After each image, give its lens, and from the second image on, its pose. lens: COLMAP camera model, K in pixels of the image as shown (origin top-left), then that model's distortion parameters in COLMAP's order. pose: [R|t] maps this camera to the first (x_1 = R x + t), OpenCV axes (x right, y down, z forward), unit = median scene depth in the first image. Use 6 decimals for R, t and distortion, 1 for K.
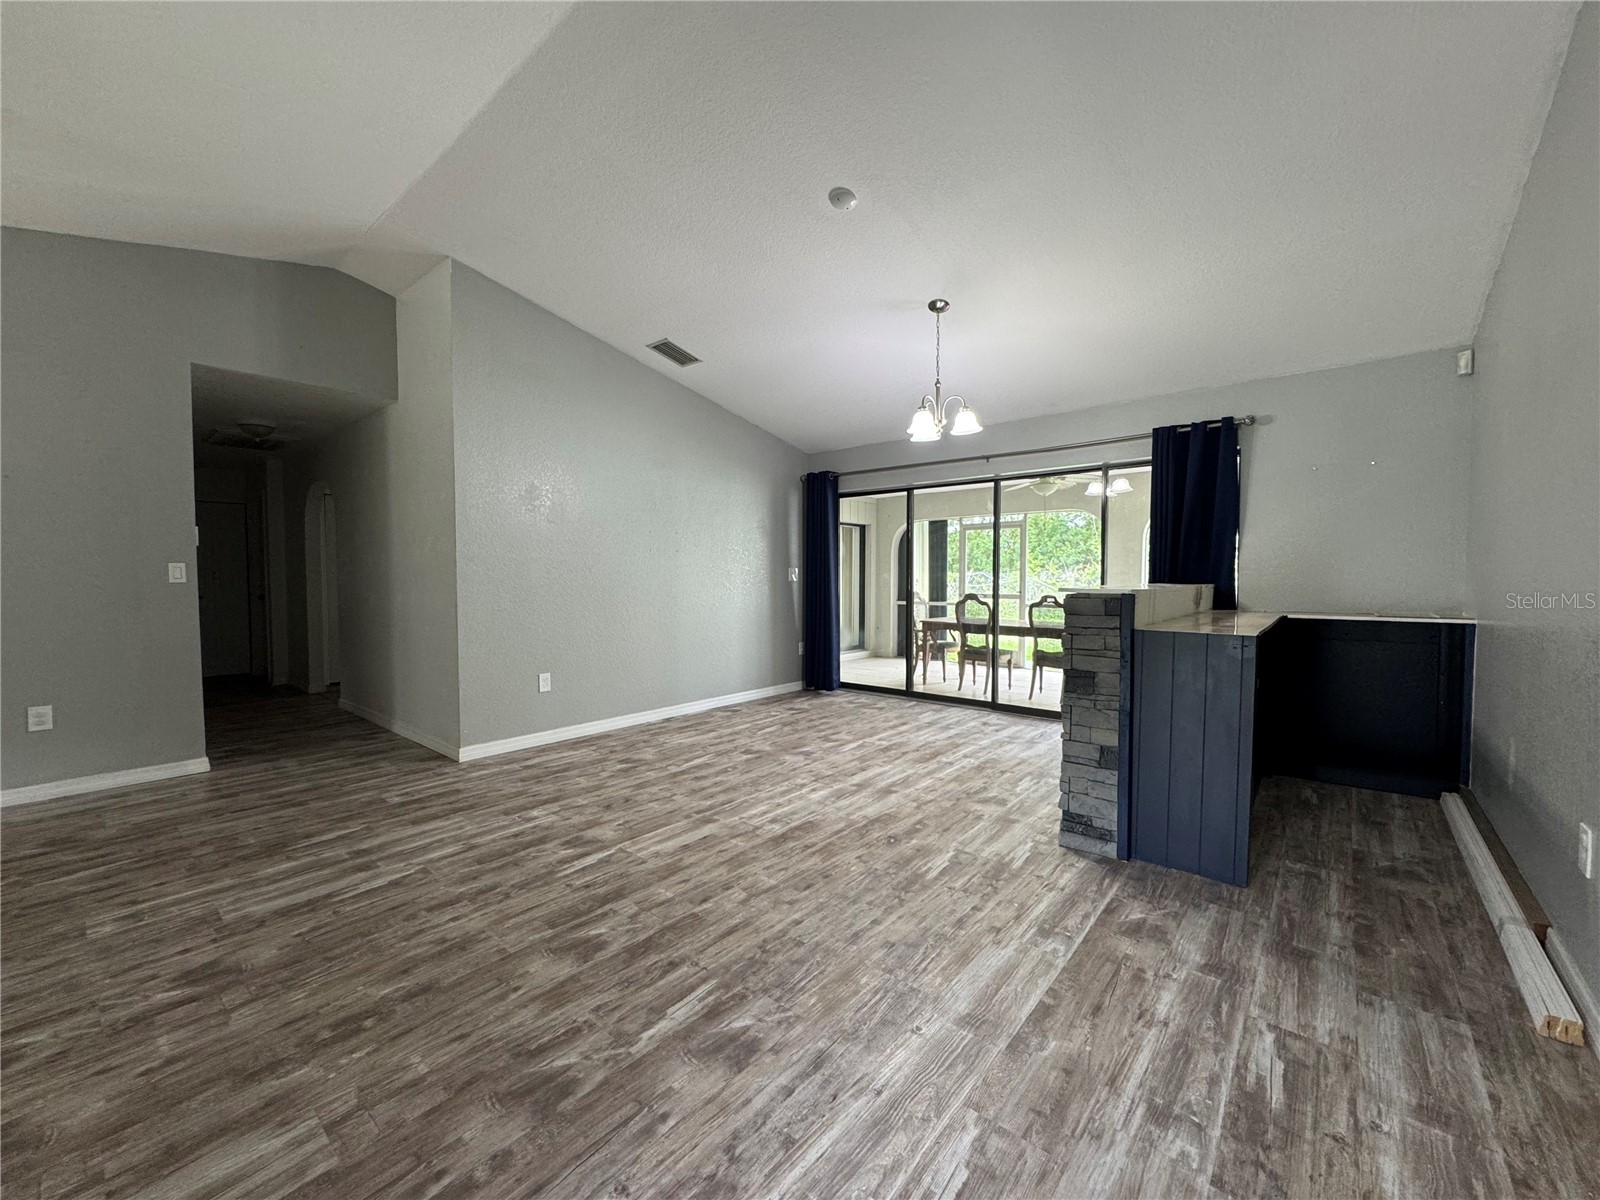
lens RADIAL K [[639.0, 0, 804.9], [0, 639.0, 599.5], [0, 0, 1]] dist [-0.002220, -0.000260]
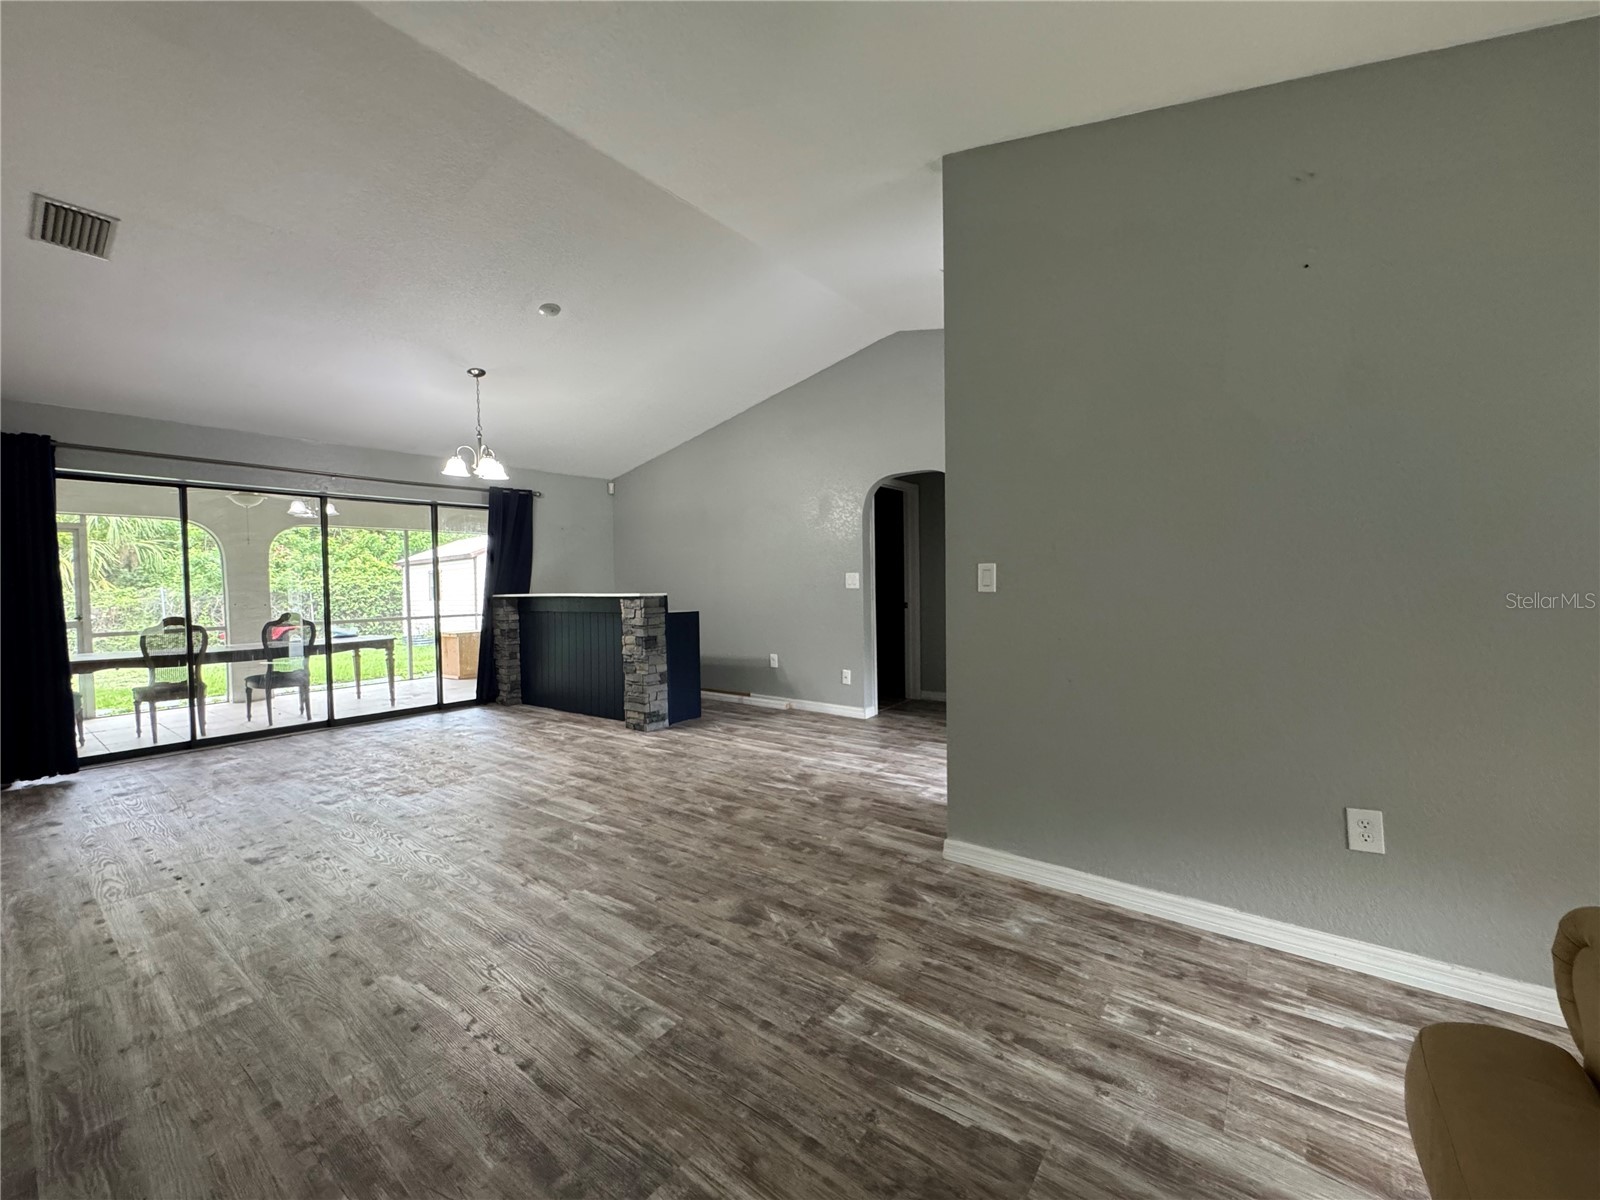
lens RADIAL K [[639.0, 0, 804.9], [0, 639.0, 599.5], [0, 0, 1]] dist [-0.002220, -0.000260]
pose [[-0.067789, -0.023095, 0.997432, -1.535283], [0.052689, 0.998254, 0.026695, -0.026465], [-0.996307, 0.054363, -0.066454, 0.674912]]
